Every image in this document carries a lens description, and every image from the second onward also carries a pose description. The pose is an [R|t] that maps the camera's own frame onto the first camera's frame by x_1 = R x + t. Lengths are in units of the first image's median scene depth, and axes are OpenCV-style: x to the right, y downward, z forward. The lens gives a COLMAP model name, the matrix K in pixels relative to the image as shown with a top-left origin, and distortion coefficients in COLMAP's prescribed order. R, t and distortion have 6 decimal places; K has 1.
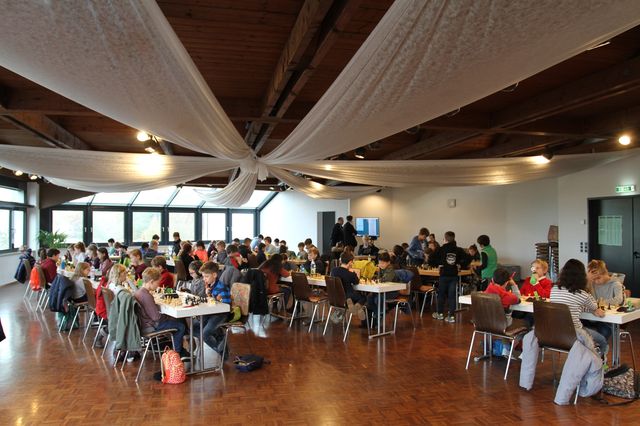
lens RADIAL K [[517.1, 0, 320.0], [0, 517.1, 213.0], [0, 0, 1]] dist [-0.038701, 0.004045]
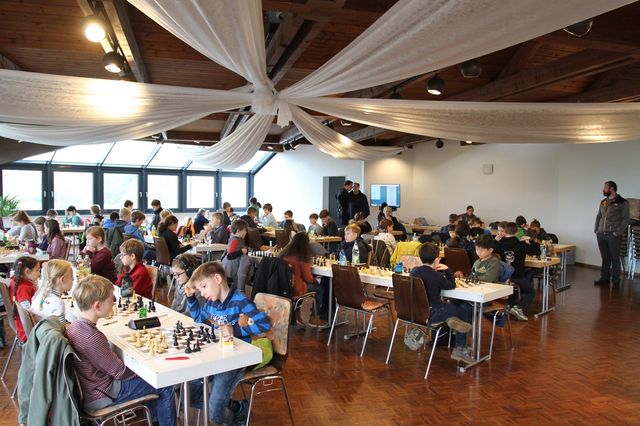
lens RADIAL K [[517.1, 0, 320.0], [0, 517.1, 213.0], [0, 0, 1]] dist [-0.038701, 0.004045]
pose [[0.999287, 0.013295, 0.035336, -0.047563], [-0.015546, 0.997815, 0.064210, 0.003788], [-0.034405, -0.064713, 0.997311, 0.173057]]
